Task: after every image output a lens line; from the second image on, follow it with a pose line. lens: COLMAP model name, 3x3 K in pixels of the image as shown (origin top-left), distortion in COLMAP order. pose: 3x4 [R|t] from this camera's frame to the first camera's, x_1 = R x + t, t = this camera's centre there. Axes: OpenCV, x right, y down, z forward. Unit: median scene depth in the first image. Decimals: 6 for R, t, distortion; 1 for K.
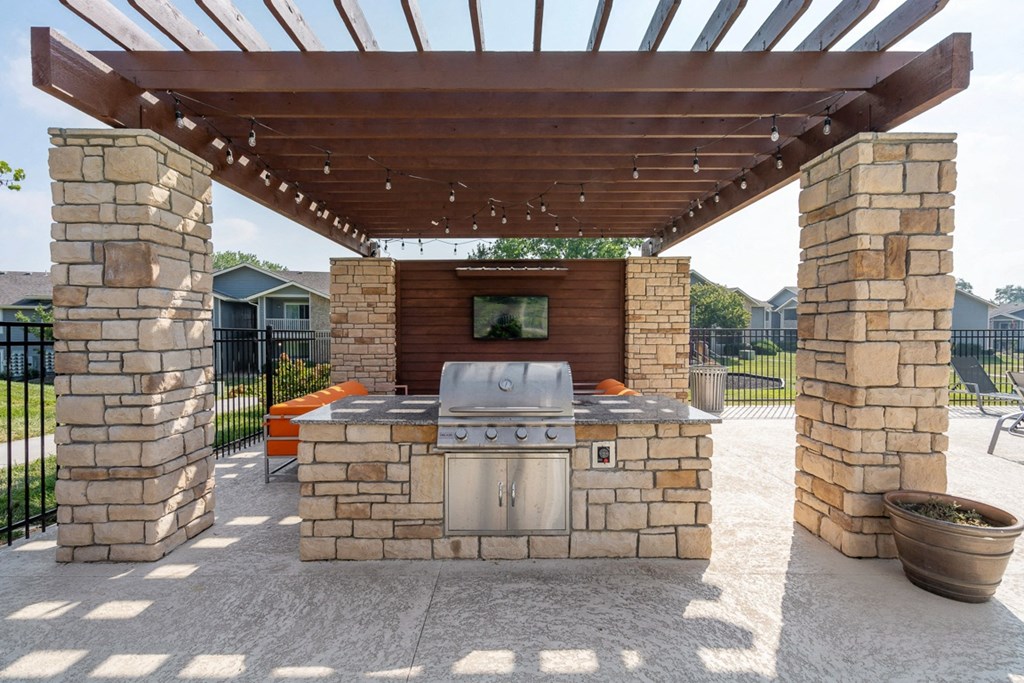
lens RADIAL K [[466.4, 0, 512.0], [0, 466.4, 341.5], [0, 0, 1]] dist [0.000709, 0.000309]
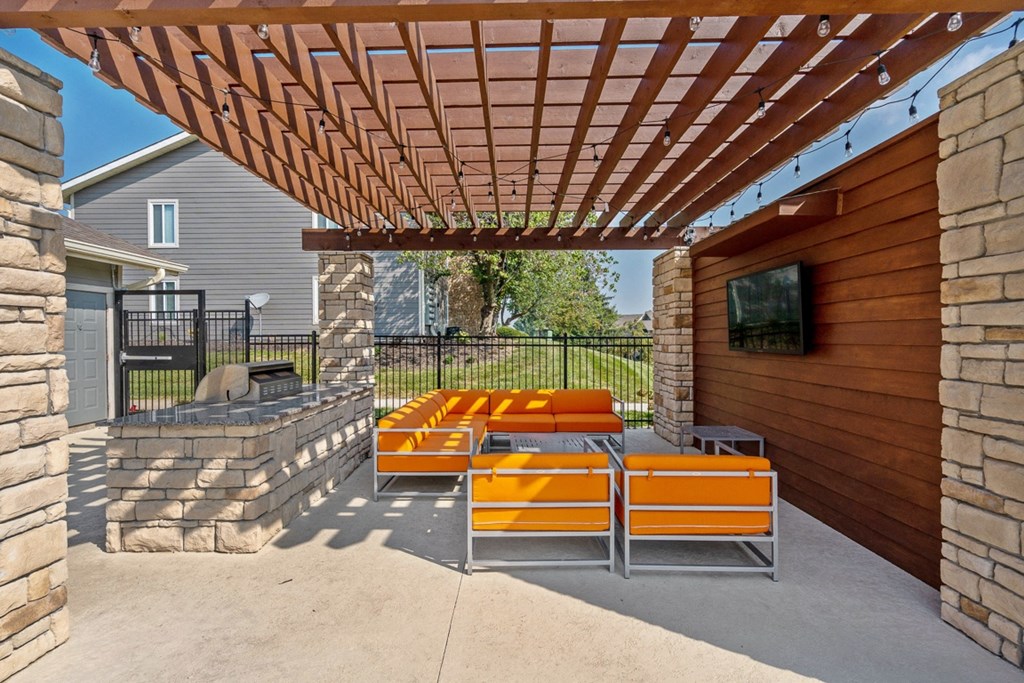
lens RADIAL K [[466.4, 0, 512.0], [0, 466.4, 341.5], [0, 0, 1]] dist [0.000709, 0.000309]
pose [[-0.006259, 0.009714, -0.999933, 1.358835], [-0.014076, 0.999853, 0.009801, -0.042415], [0.999881, 0.014136, -0.006121, 1.772255]]
